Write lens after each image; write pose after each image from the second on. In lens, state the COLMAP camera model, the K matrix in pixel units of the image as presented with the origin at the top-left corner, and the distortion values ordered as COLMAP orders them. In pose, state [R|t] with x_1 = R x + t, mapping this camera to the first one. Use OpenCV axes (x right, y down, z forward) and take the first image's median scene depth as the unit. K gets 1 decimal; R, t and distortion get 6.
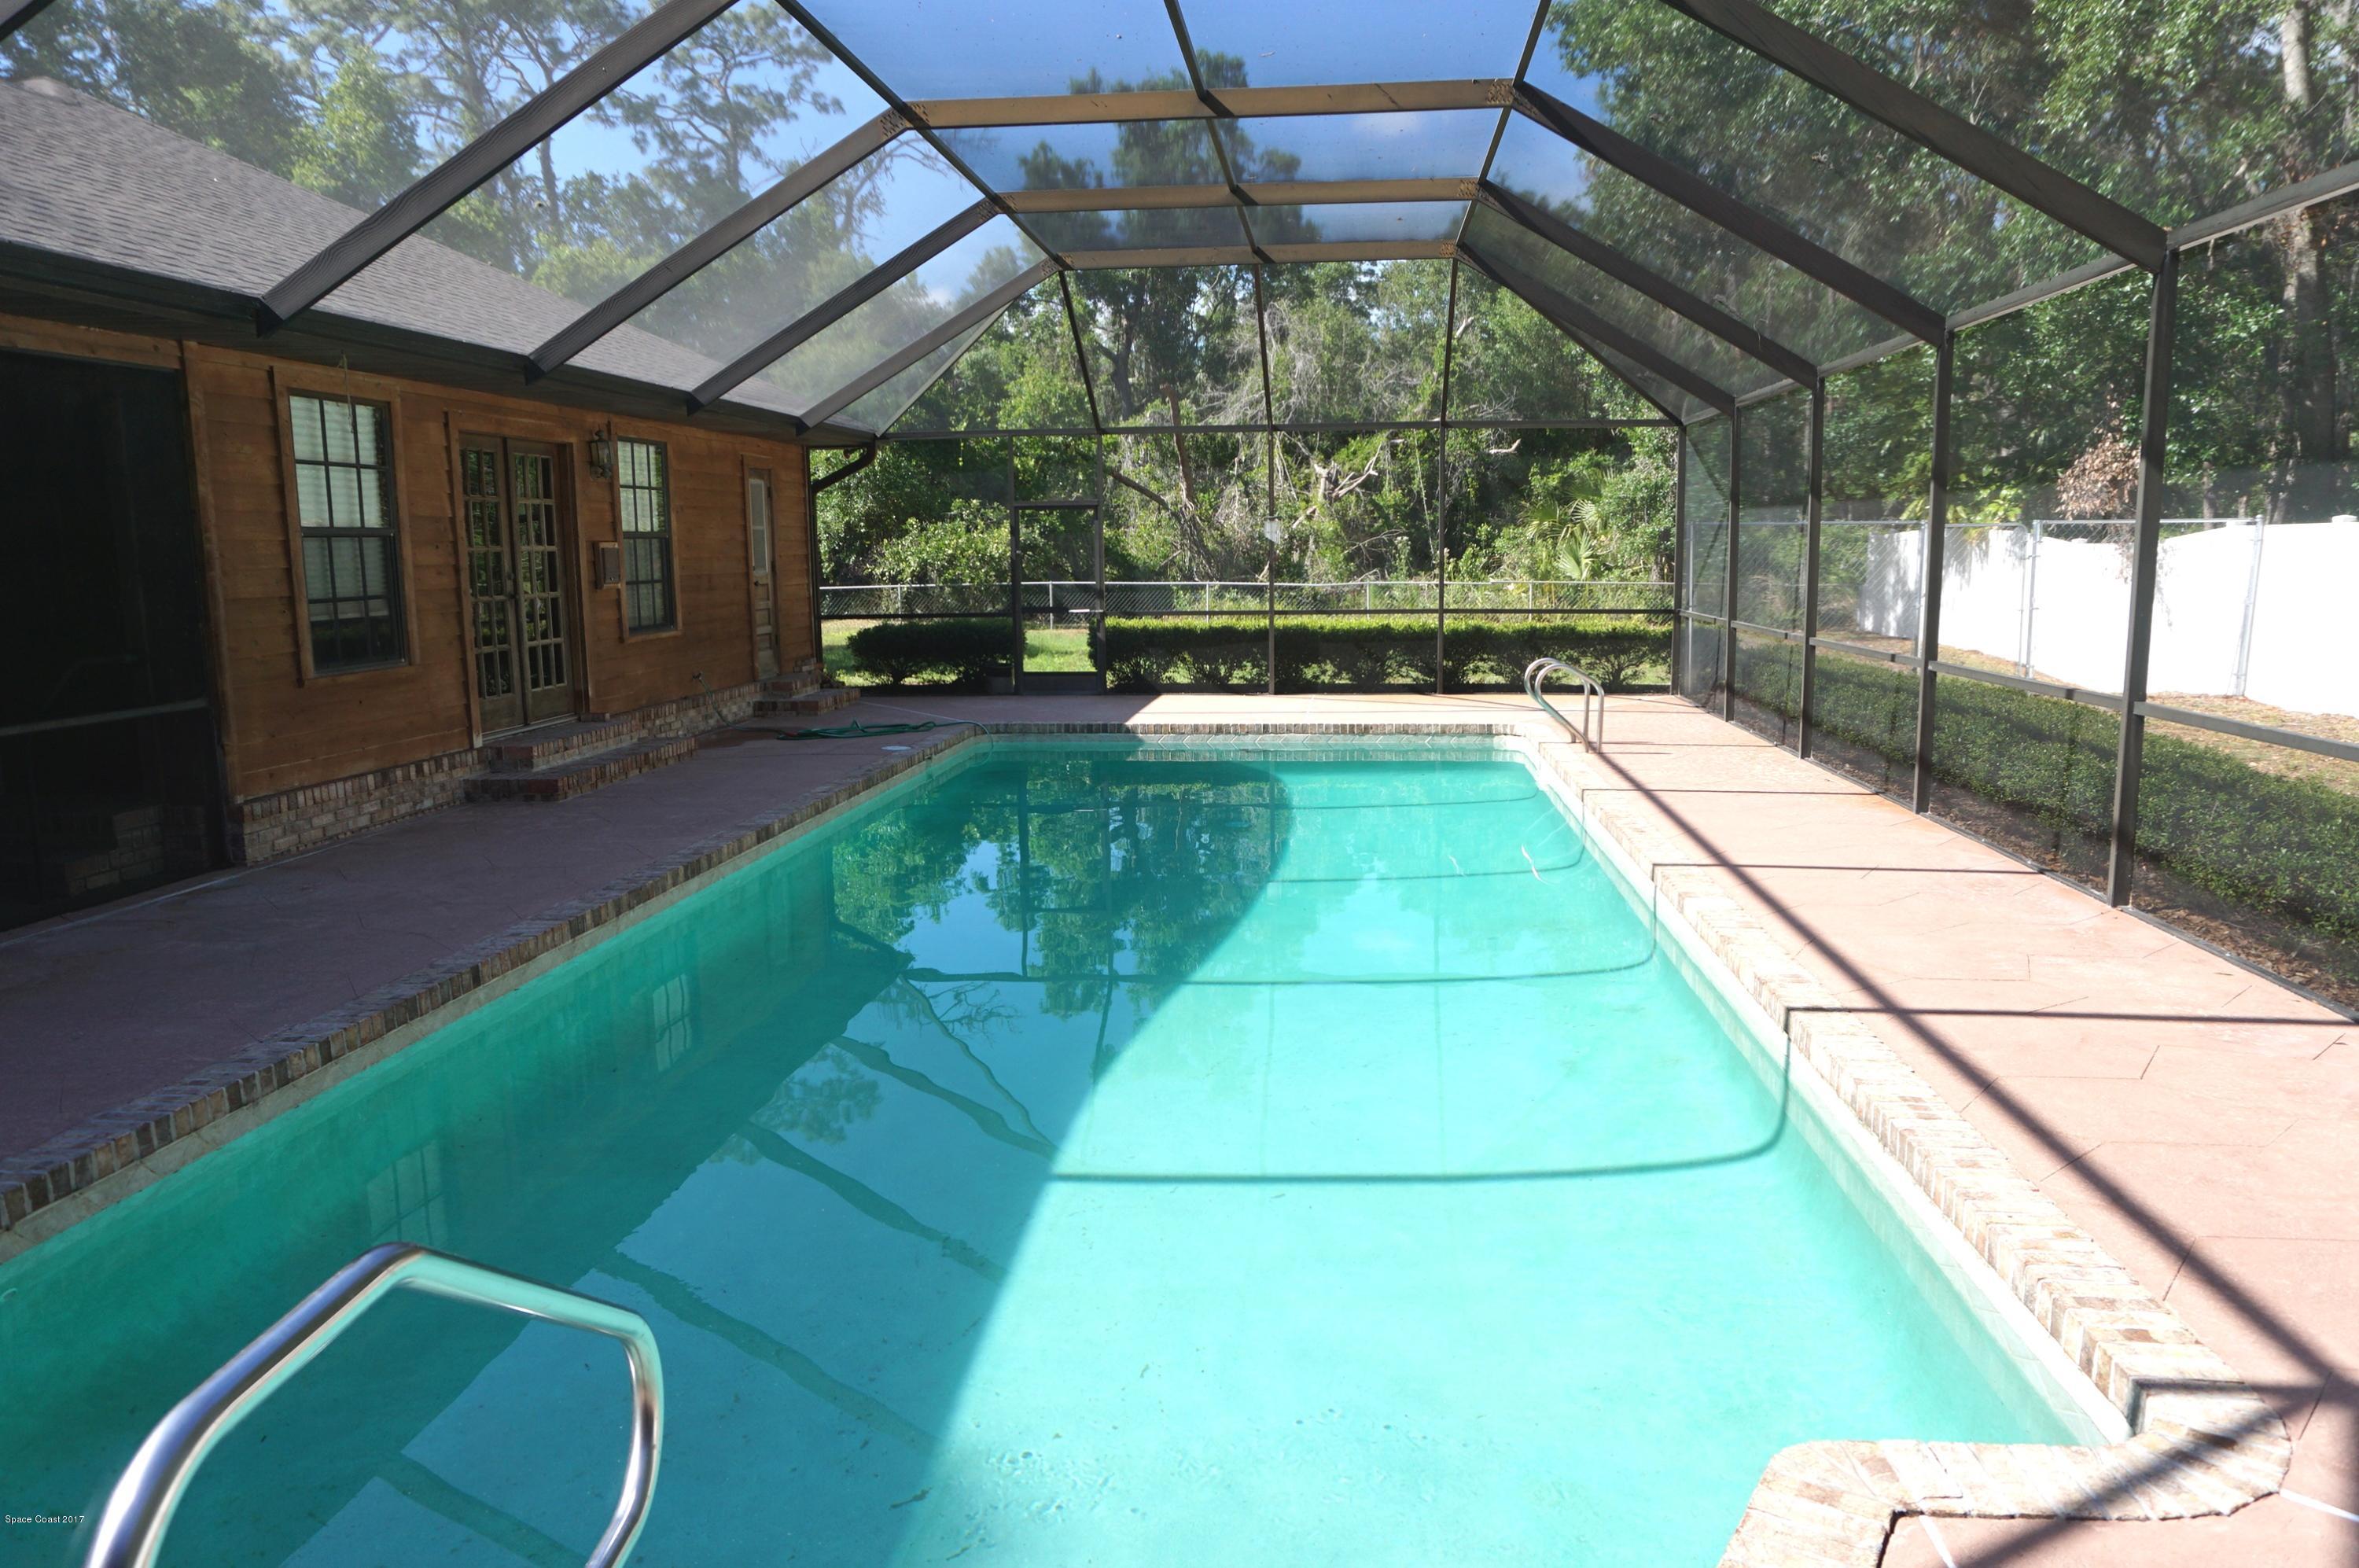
lens RADIAL K [[1557.2, 0, 1189.7], [0, 1557.2, 778.6], [0, 0, 1]] dist [-0.055435, 0.037528]
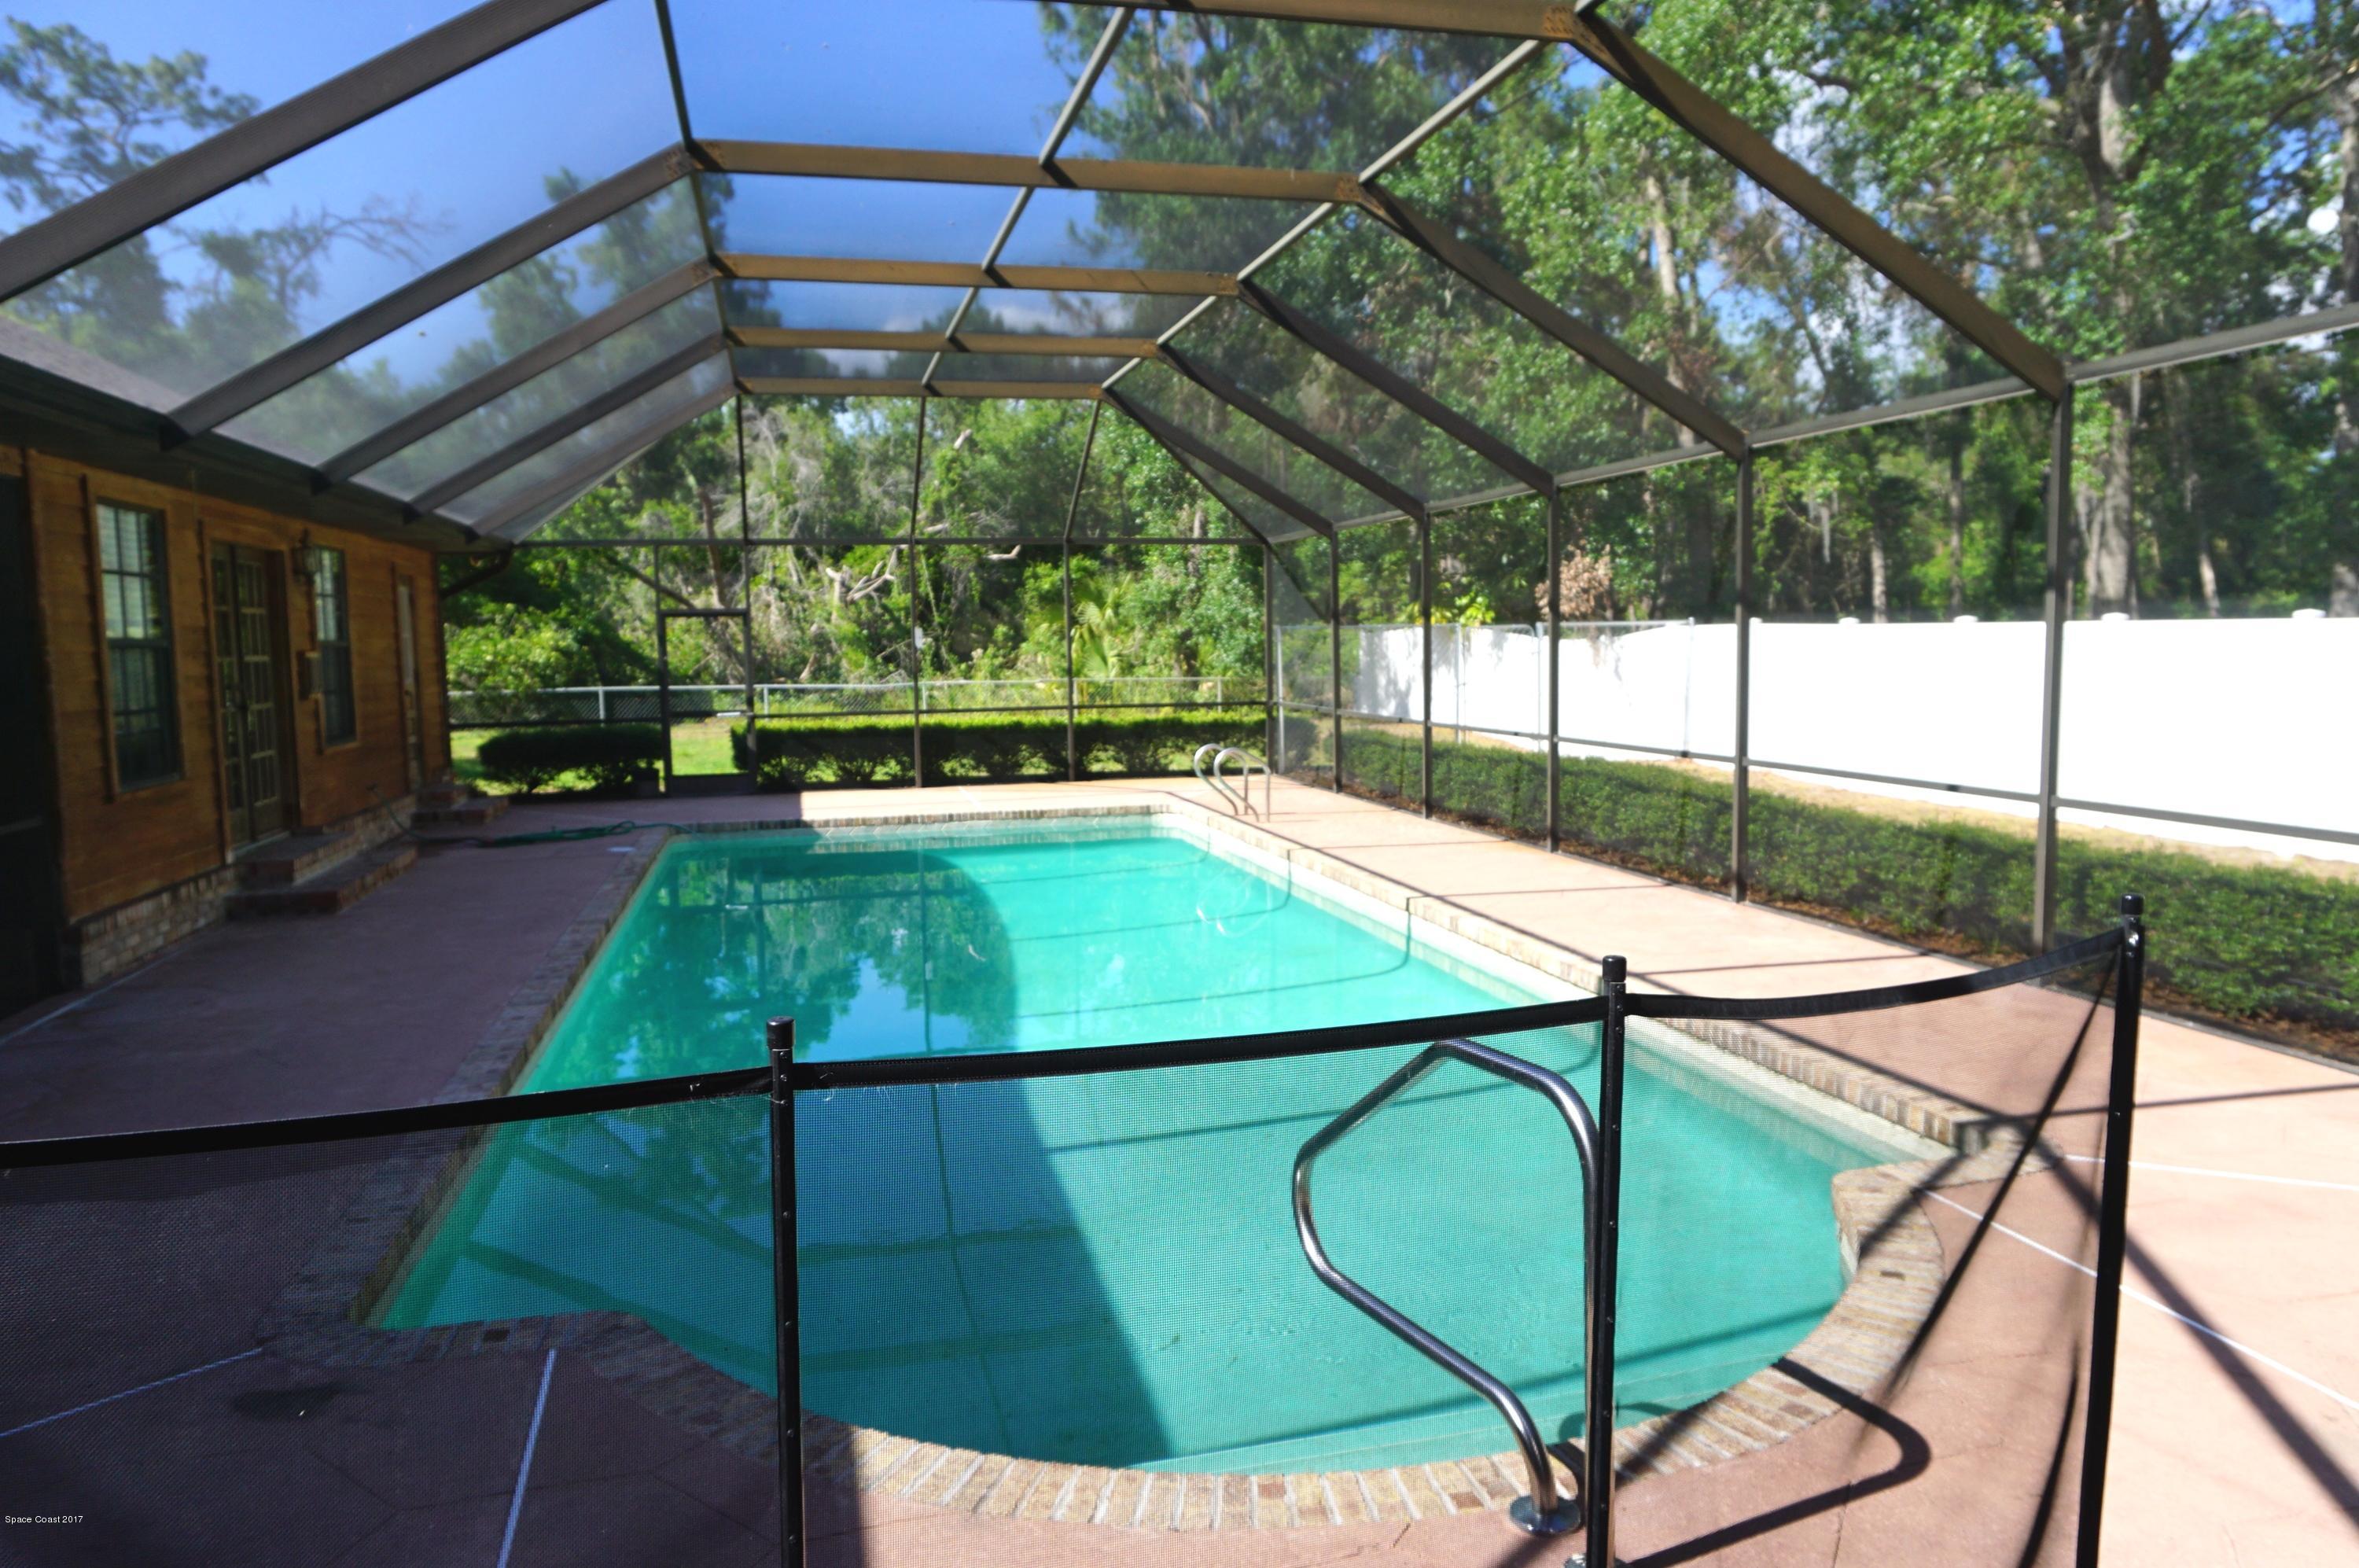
lens RADIAL K [[1552.2, 0, 1179.5], [0, 1552.2, 784.0], [0, 0, 1]] dist [-0.051298, 0.029376]
pose [[0.944332, -0.035912, 0.327028, -0.122607], [0.055559, 0.997156, -0.050932, 0.006910], [-0.324268, 0.066266, 0.943641, -0.058827]]
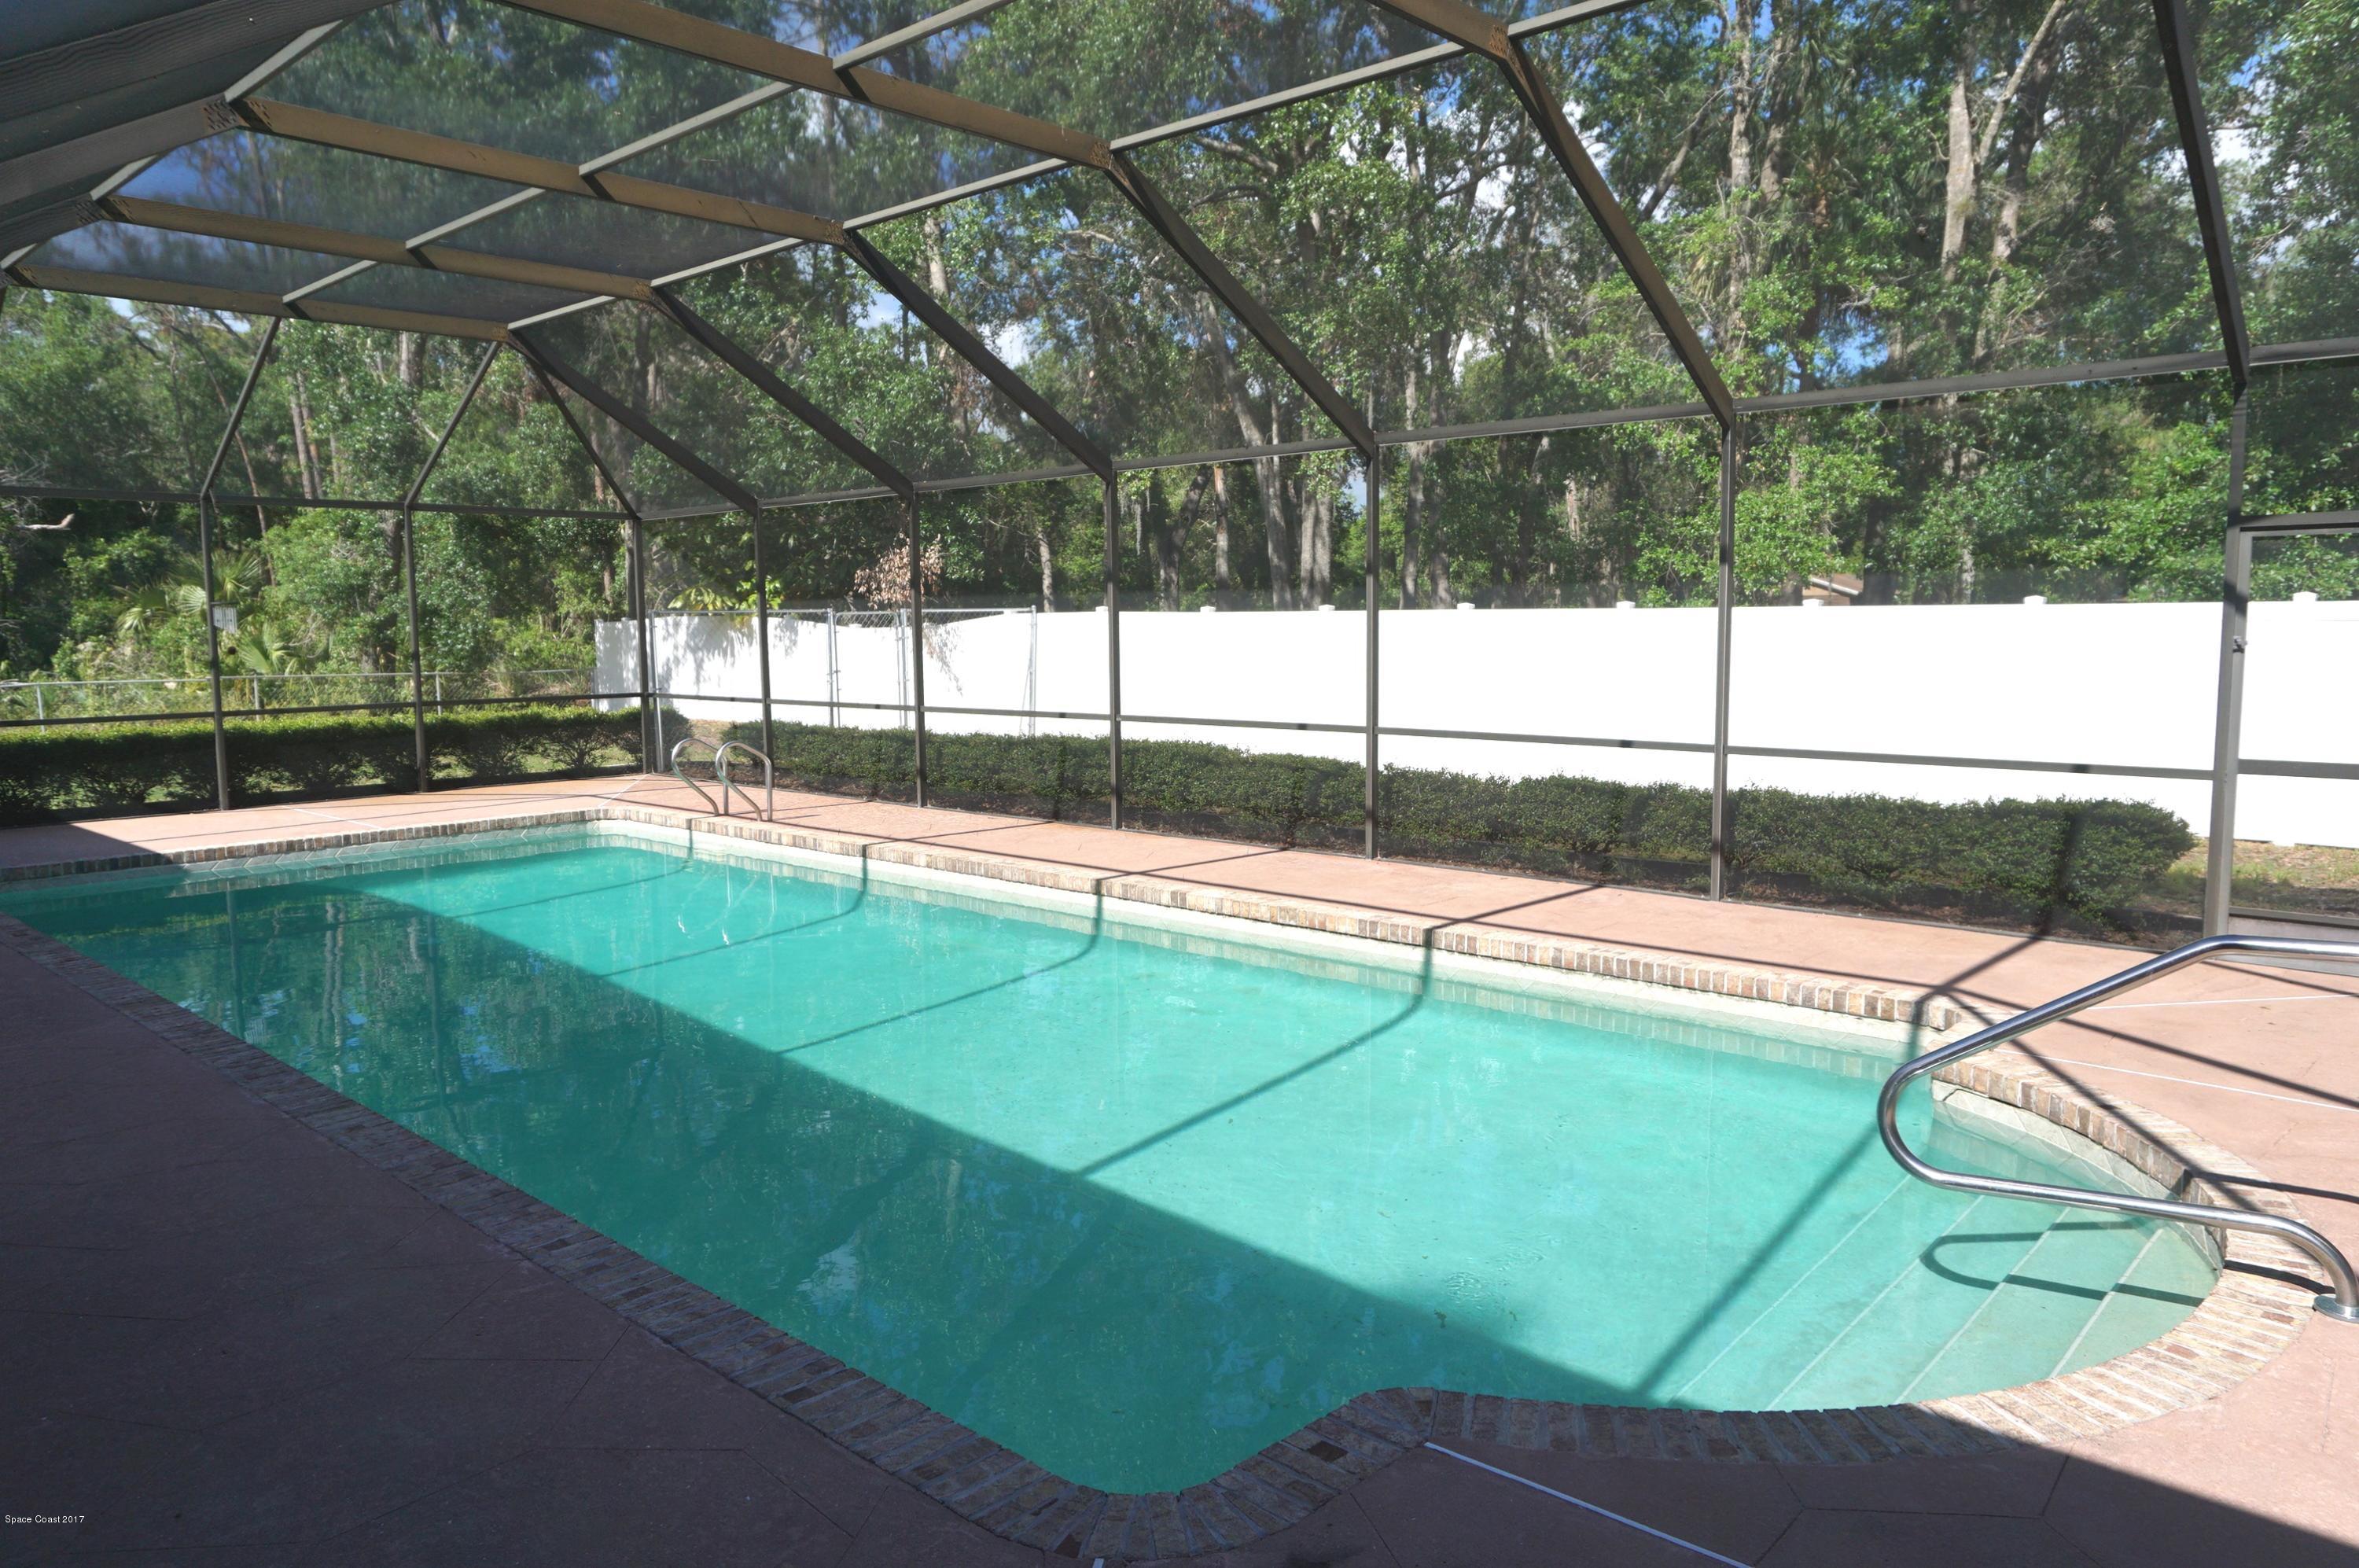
lens RADIAL K [[1557.2, 0, 1189.7], [0, 1557.2, 778.6], [0, 0, 1]] dist [-0.055435, 0.037528]
pose [[0.619577, -0.076539, 0.781195, -0.267392], [0.120977, 0.992654, 0.001309, -0.007934], [-0.775557, 0.093695, 0.624285, 0.063685]]
